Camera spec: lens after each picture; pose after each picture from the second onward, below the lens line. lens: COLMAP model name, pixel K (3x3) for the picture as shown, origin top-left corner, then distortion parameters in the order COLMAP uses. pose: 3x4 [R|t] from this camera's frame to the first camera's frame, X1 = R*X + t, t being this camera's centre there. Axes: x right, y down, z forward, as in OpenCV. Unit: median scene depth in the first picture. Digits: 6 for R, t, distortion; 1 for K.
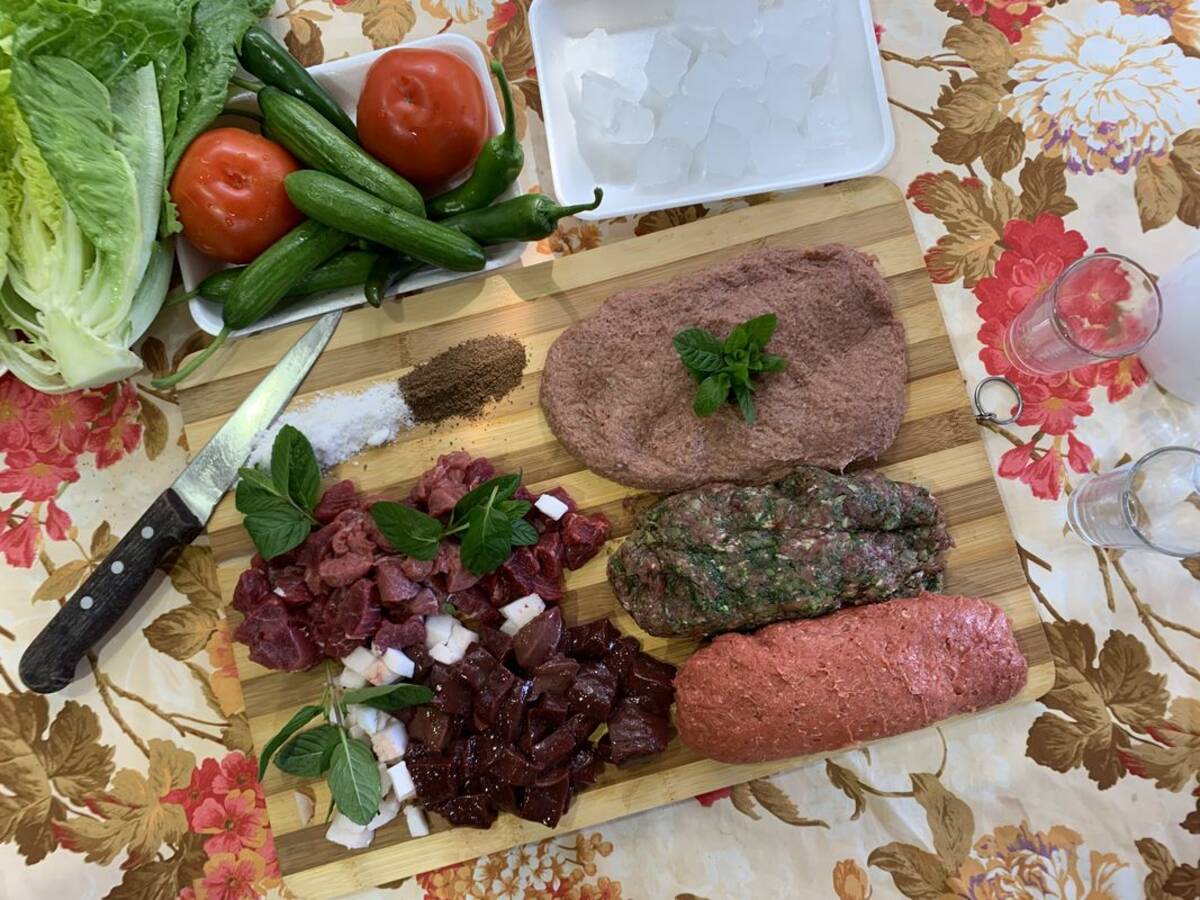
lens RADIAL K [[928.1, 0, 609.1], [0, 928.1, 445.4], [0, 0, 1]] dist [0.016273, -0.018422]
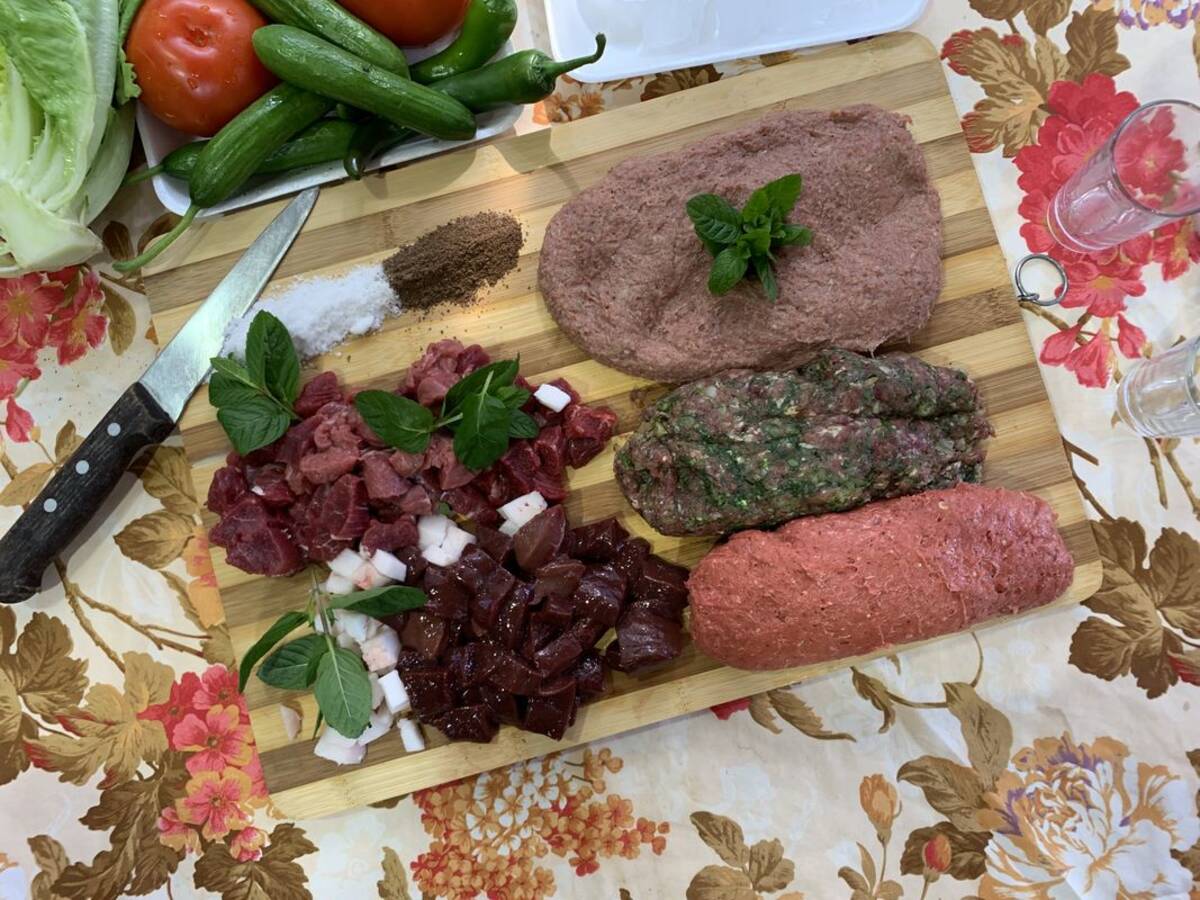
lens RADIAL K [[928.1, 0, 602.6], [0, 928.1, 442.2], [0, 0, 1]] dist [0.016273, -0.018422]
pose [[0.999925, -0.009215, -0.008020, -0.005601], [0.009563, 0.998967, 0.044413, 0.068955], [0.007602, -0.044487, 0.998981, 0.082879]]
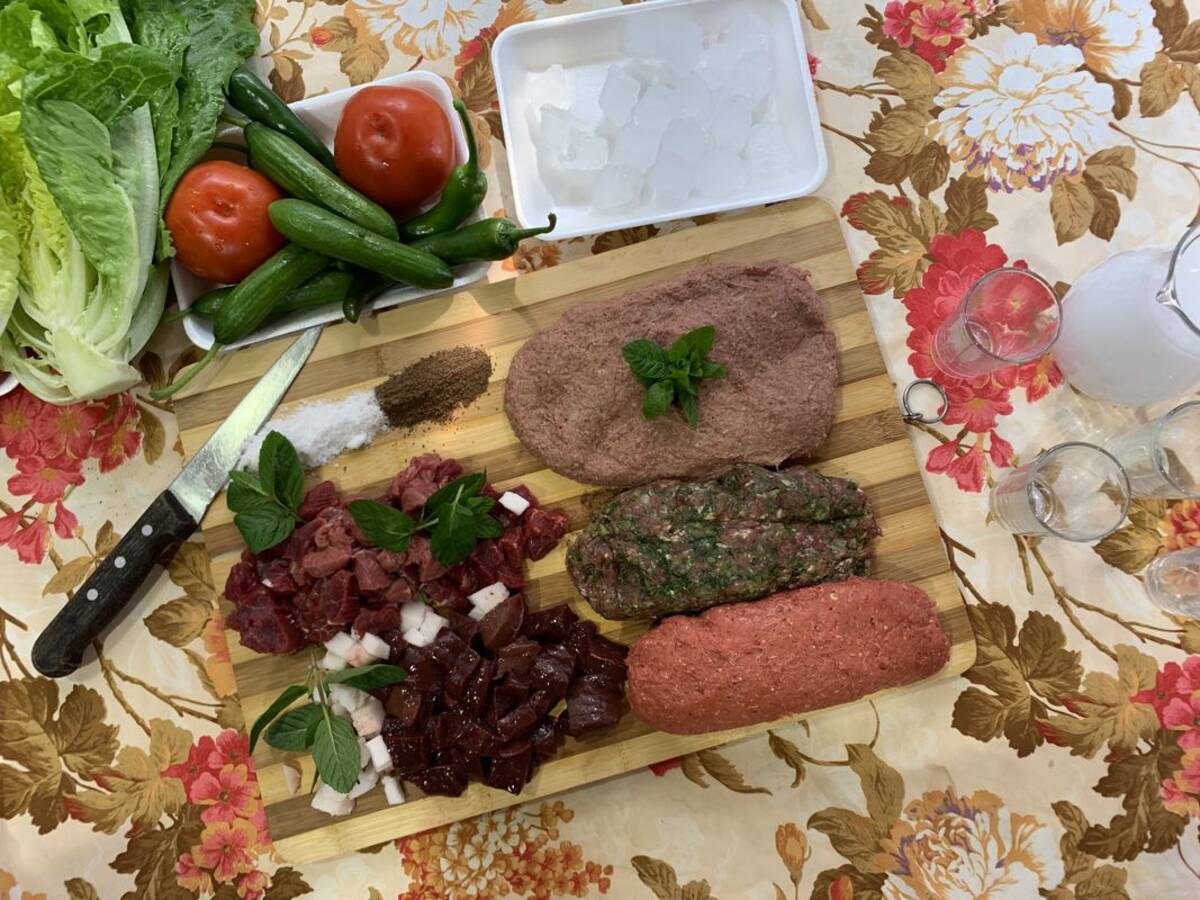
lens RADIAL K [[928.1, 0, 603.2], [0, 928.1, 444.5], [0, 0, 1]] dist [0.016273, -0.018422]
pose [[0.999931, -0.010531, -0.005280, 0.048490], [0.010511, 0.999937, -0.003893, 0.002424], [0.005321, 0.003838, 0.999978, -0.094415]]
